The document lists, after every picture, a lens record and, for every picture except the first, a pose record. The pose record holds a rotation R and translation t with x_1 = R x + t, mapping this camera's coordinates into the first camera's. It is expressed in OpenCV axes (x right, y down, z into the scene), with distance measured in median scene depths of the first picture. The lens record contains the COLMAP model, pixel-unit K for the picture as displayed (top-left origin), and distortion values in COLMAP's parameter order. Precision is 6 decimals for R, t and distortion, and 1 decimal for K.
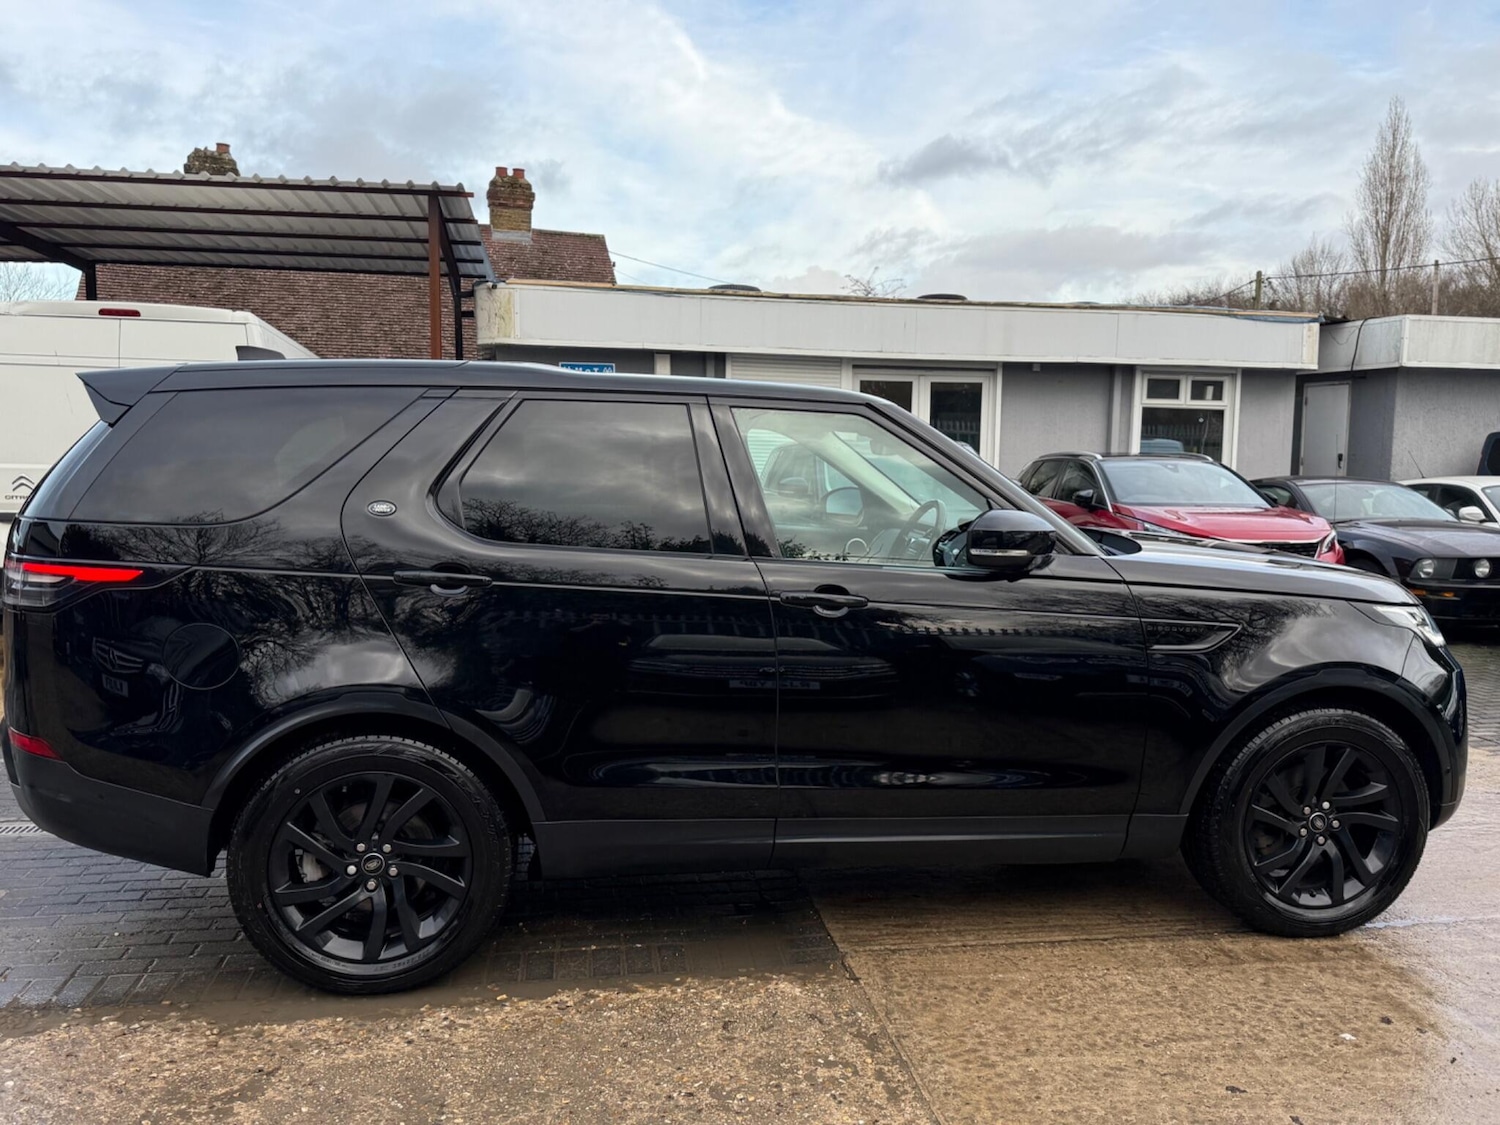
lens RADIAL K [[1191.7, 0, 736.5], [0, 1191.7, 606.2], [0, 0, 1]] dist [0.037905, -0.064462]
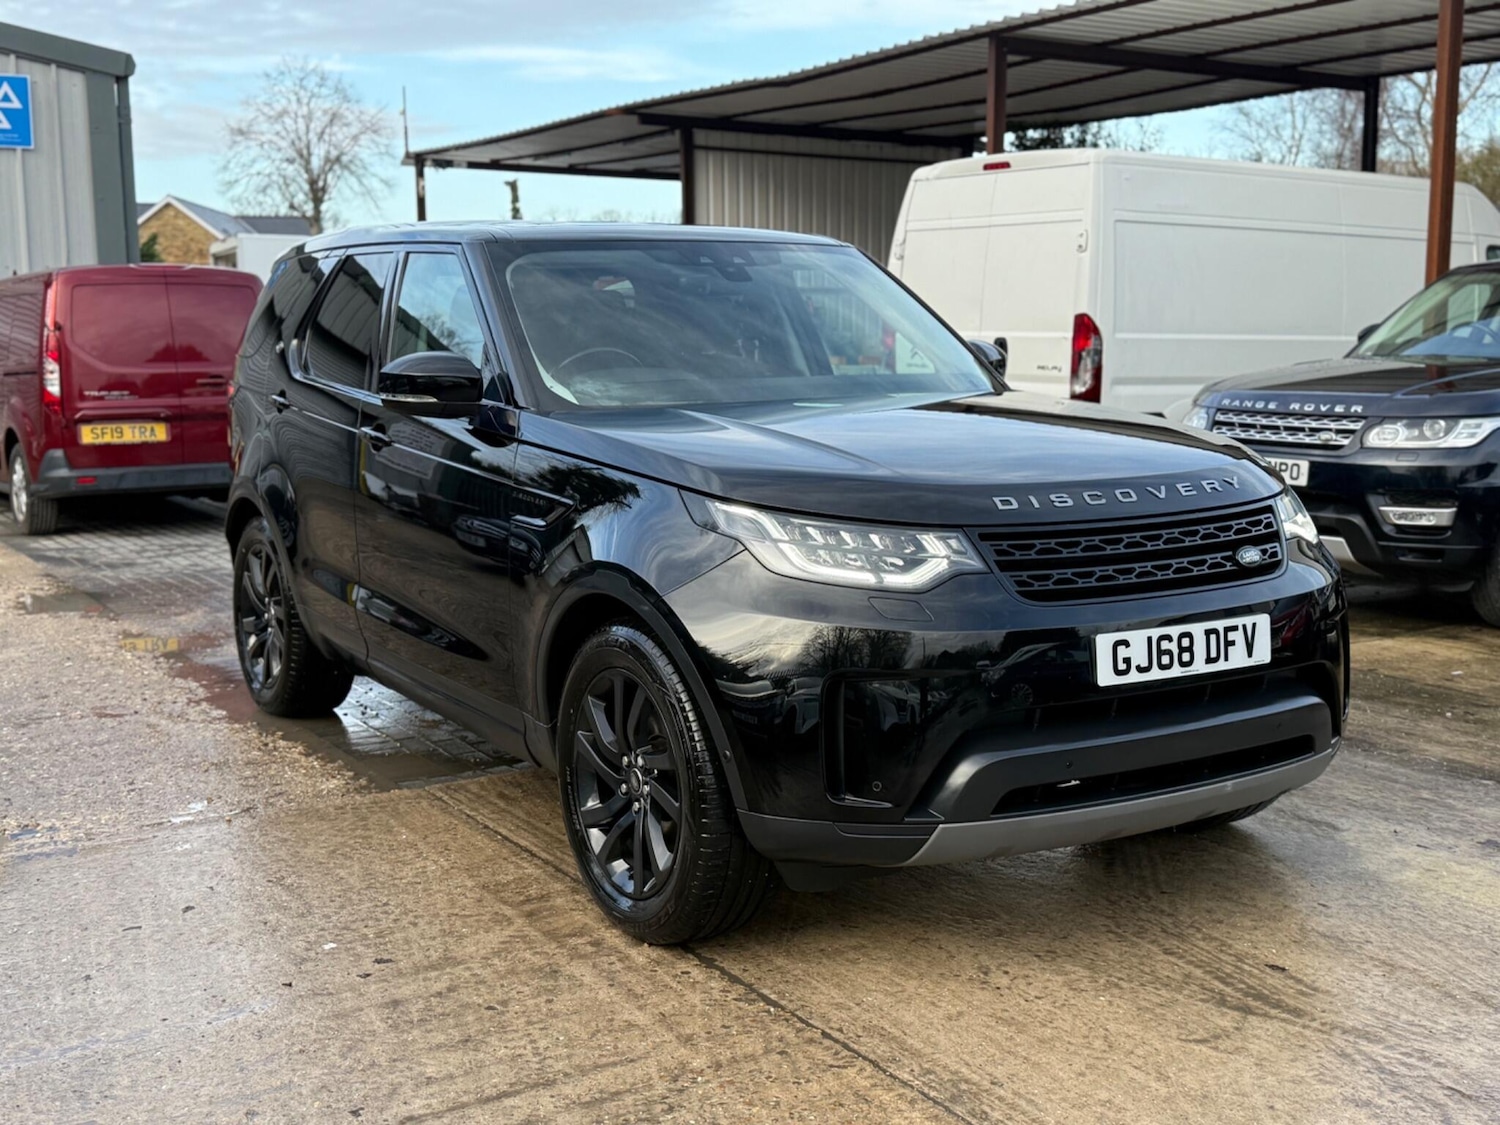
lens RADIAL K [[1737.7, 0, 736.3], [0, 1737.7, 569.1], [0, 0, 1]] dist [0.079608, 0.000000]
pose [[0.383916, 0.116533, -0.915985, 1.508358], [-0.105346, 0.991055, 0.081930, -0.045815], [0.917339, 0.065041, 0.392758, 0.634531]]
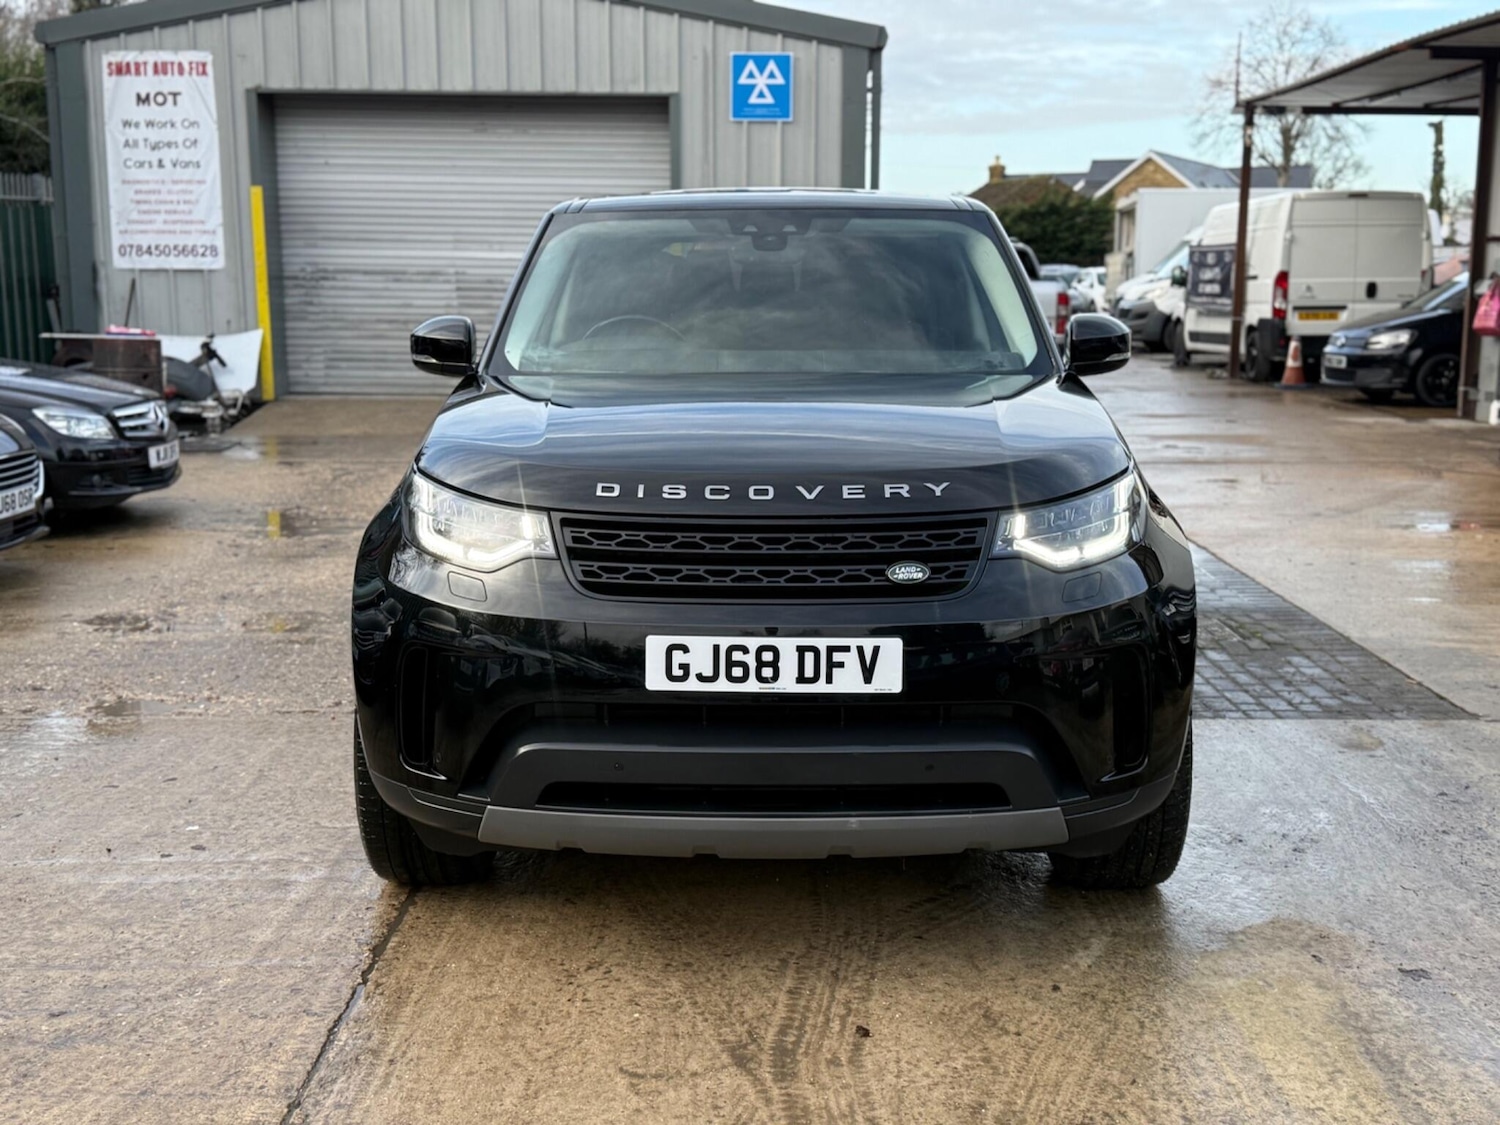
lens RADIAL K [[1737.7, 0, 753.2], [0, 1737.7, 553.0], [0, 0, 1]] dist [0.079608, 0.000000]
pose [[-0.155849, 0.145016, -0.977078, 1.583405], [-0.132471, 0.977161, 0.166158, -0.155098], [0.978858, 0.155330, -0.133079, 1.383372]]
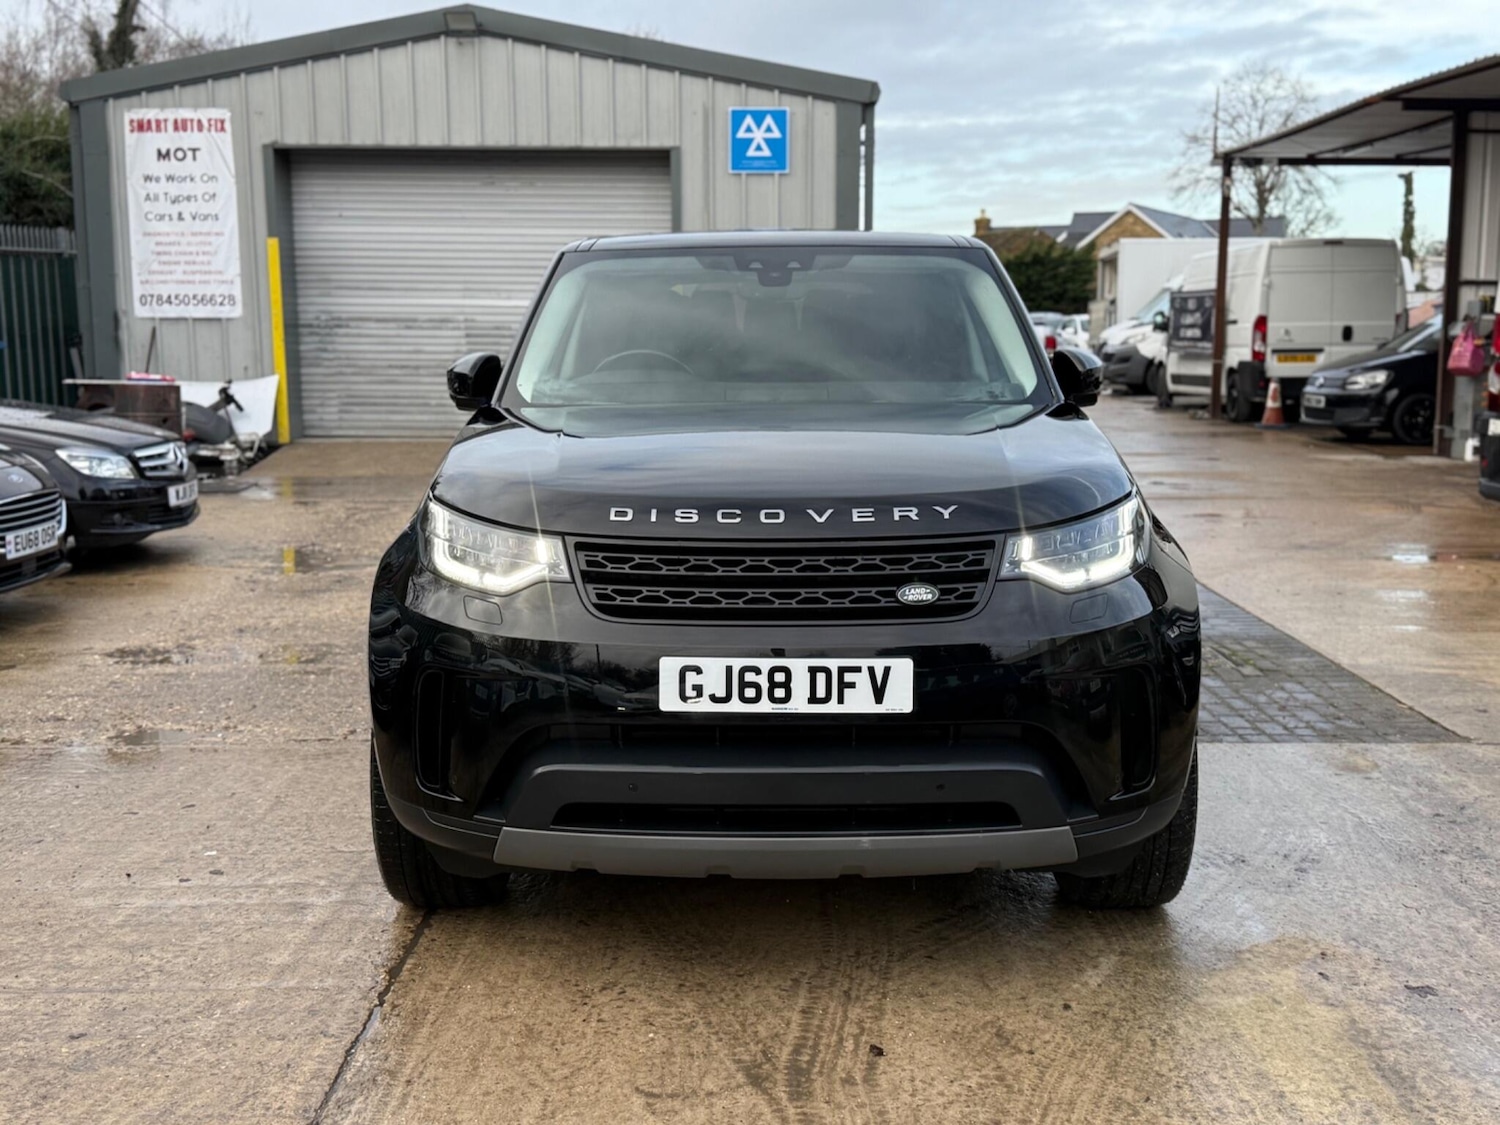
lens RADIAL K [[1677.0, 0, 750.3], [0, 1677.0, 556.0], [0, 0, 1]] dist [0.075919, 0.000000]
pose [[-0.155115, 0.124820, -0.979979, 1.566153], [-0.127809, 0.981113, 0.145194, -0.141828], [0.979594, 0.147772, -0.136232, 1.374160]]
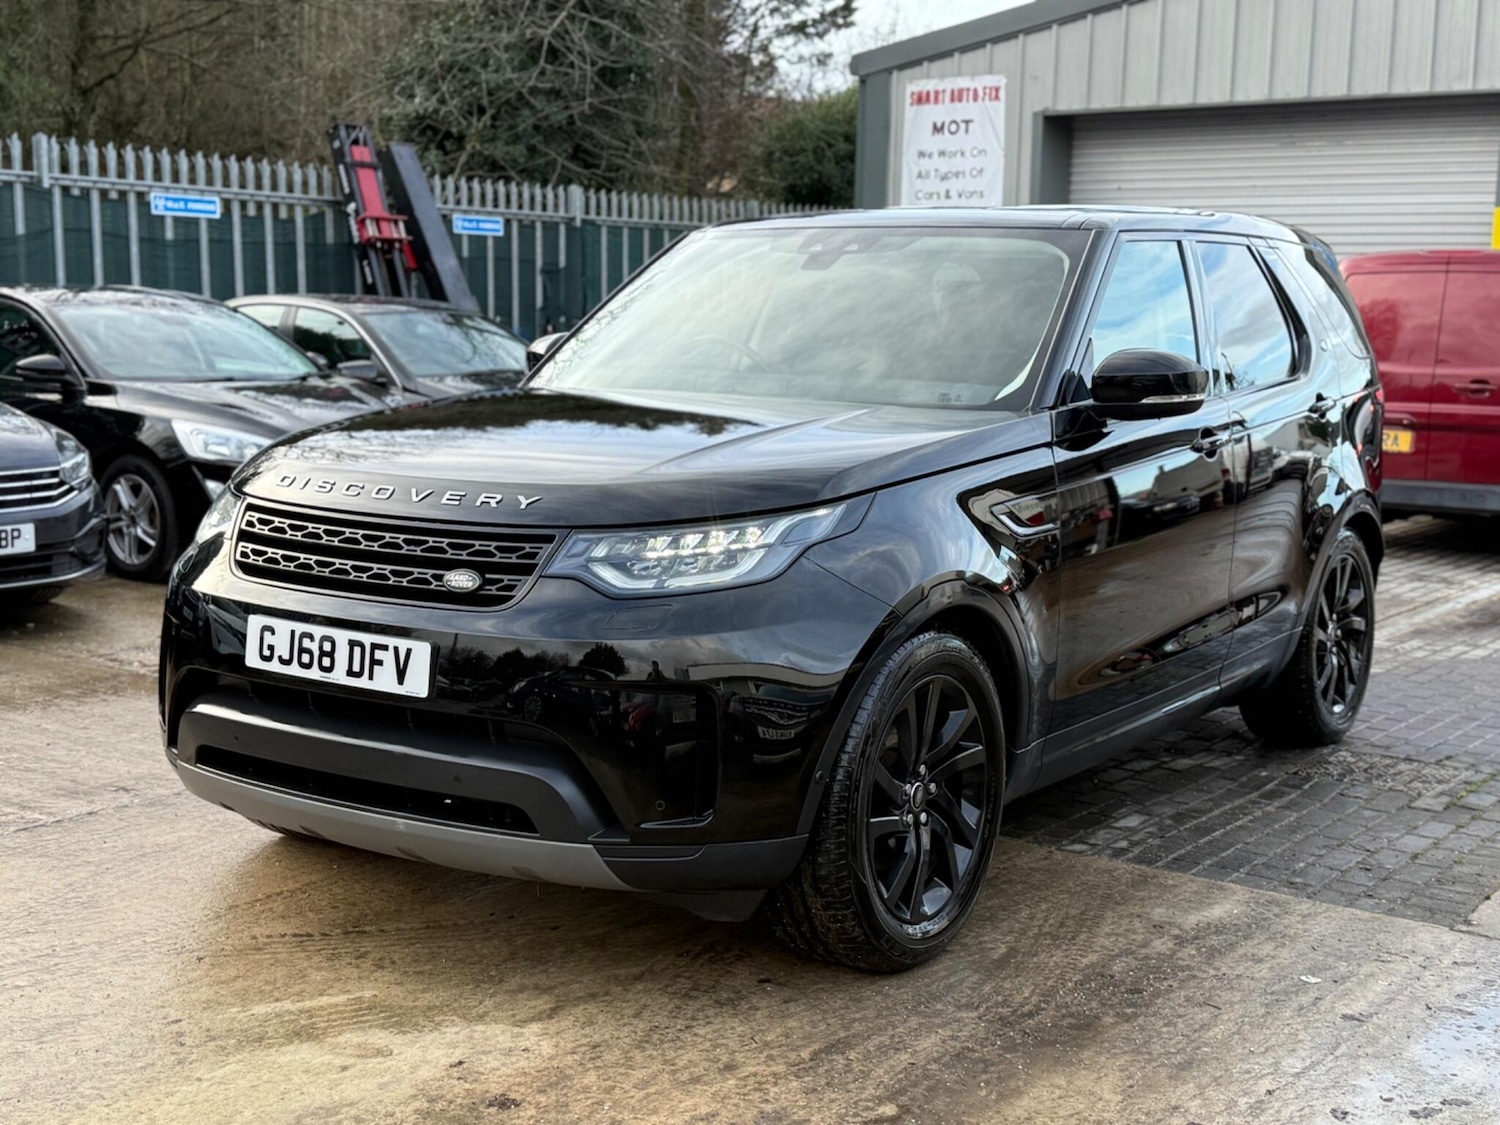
lens RADIAL K [[1969.6, 0, 792.5], [0, 1969.6, 626.7], [0, 0, 1]] dist [0.115566, 0.000000]
pose [[-0.663277, 0.092730, -0.742607, 1.320955], [-0.129118, 0.963234, 0.235604, -0.247892], [0.737152, 0.252154, -0.626917, 2.144011]]
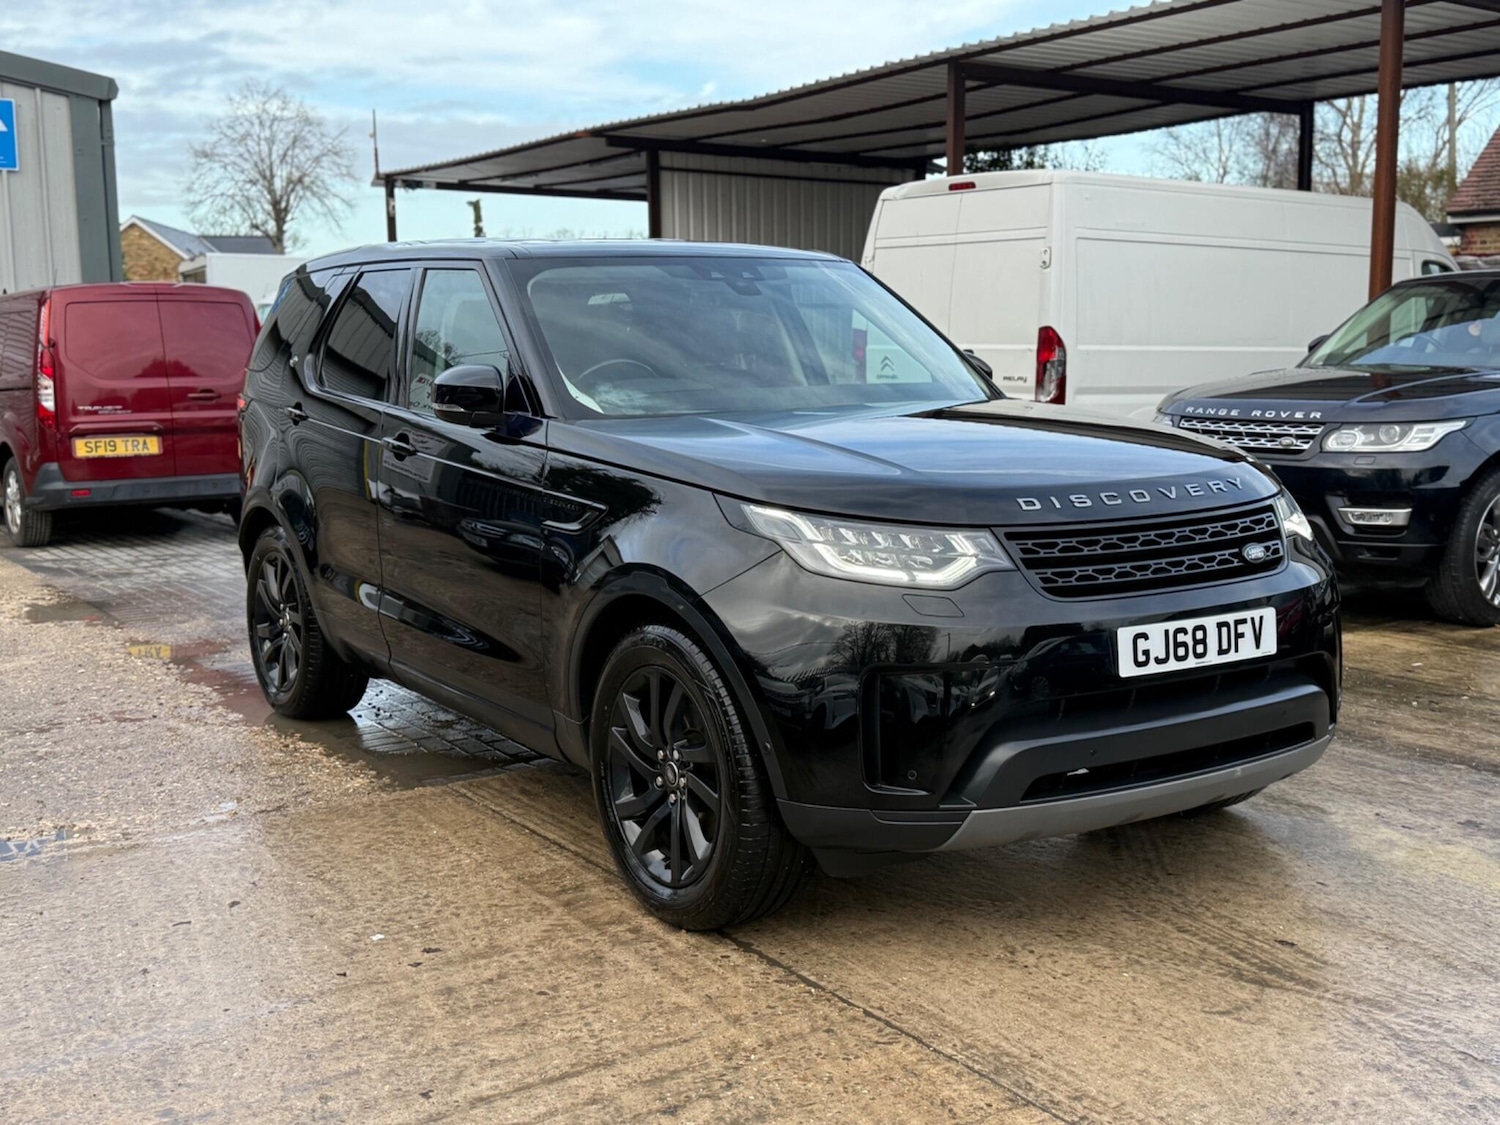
lens RADIAL K [[1677.0, 0, 743.7], [0, 1677.0, 566.6], [0, 0, 1]] dist [0.075919, 0.000000]
pose [[0.415213, 0.108070, -0.903282, 1.495401], [-0.098927, 0.992394, 0.073257, -0.037410], [0.904329, 0.058942, 0.422747, 0.584712]]
